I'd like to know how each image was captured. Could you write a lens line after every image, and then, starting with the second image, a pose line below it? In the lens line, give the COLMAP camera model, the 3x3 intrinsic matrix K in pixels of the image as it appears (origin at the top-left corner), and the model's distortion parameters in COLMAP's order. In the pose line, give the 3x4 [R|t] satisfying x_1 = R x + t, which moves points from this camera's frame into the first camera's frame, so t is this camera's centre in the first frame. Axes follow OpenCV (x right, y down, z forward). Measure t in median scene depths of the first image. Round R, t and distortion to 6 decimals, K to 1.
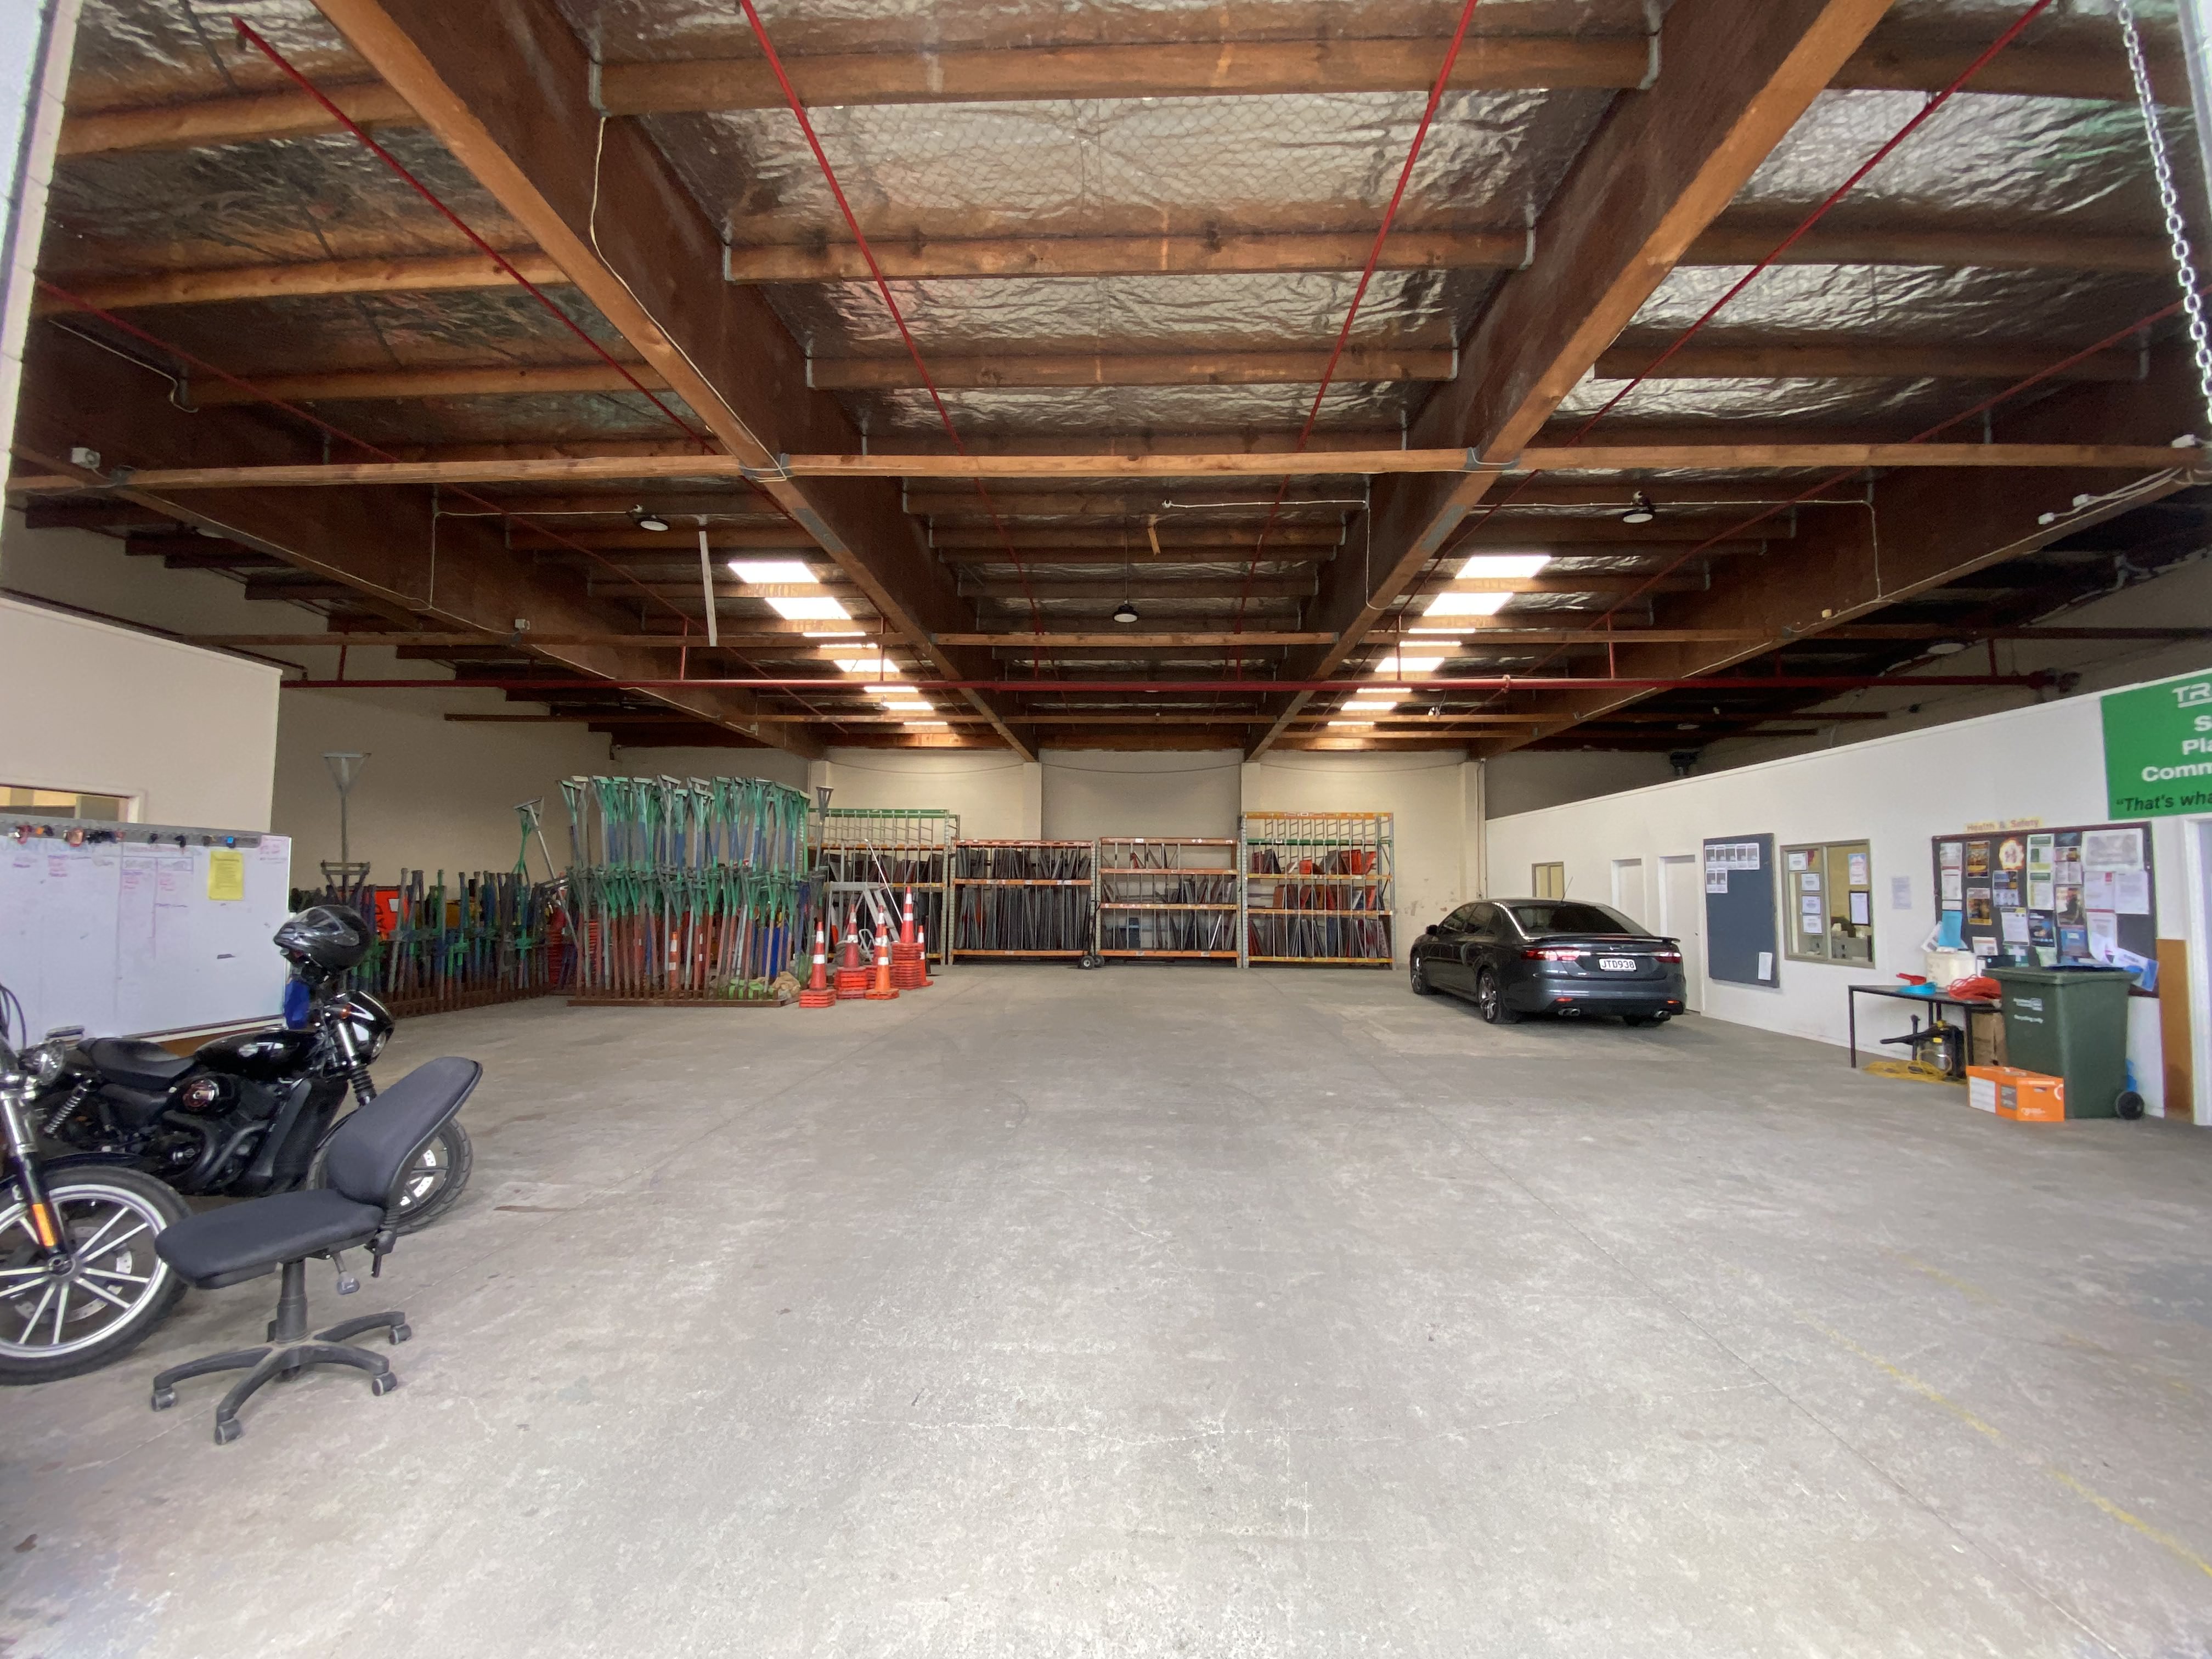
lens RADIAL K [[905.4, 0, 1107.5], [0, 905.4, 838.8], [0, 0, 1]] dist [0.007402, -0.001377]
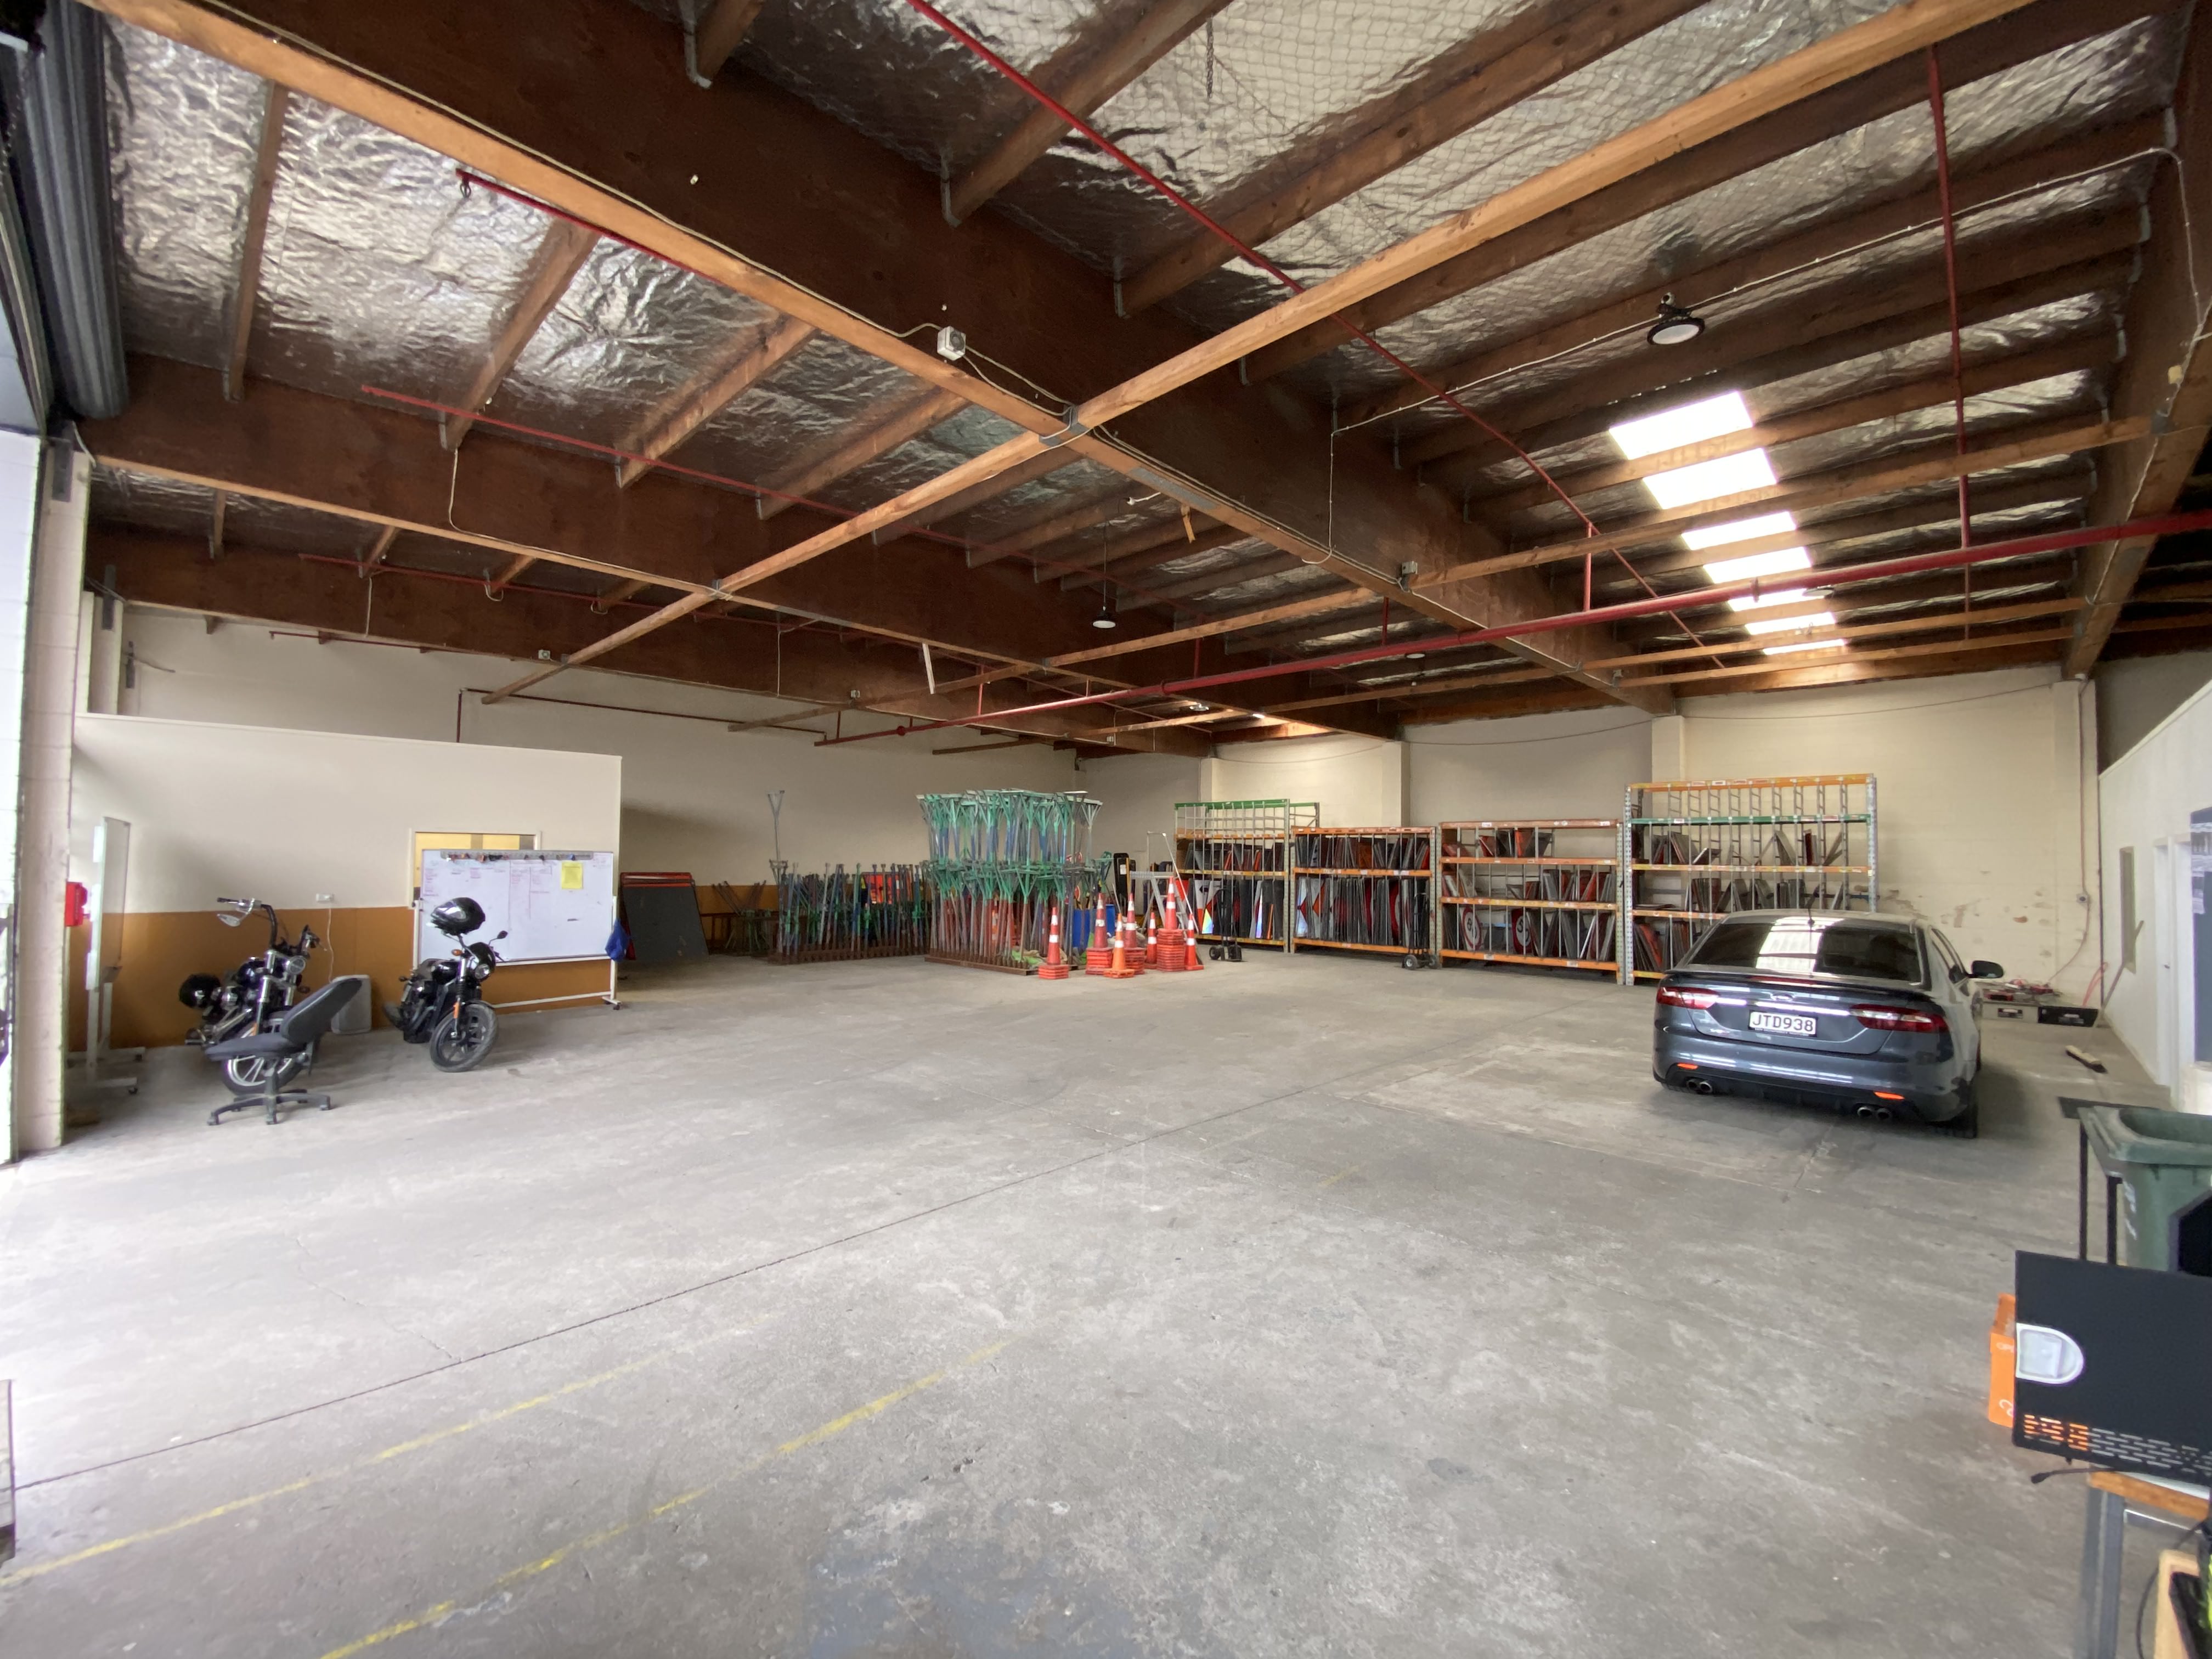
lens RADIAL K [[905.4, 0, 1096.5], [0, 905.4, 821.7], [0, 0, 1]] dist [0.007402, -0.001377]
pose [[0.734397, -0.028748, -0.678111, 0.460375], [0.032583, 0.999444, -0.007082, -0.009109], [0.677938, -0.016894, 0.734925, 0.156366]]
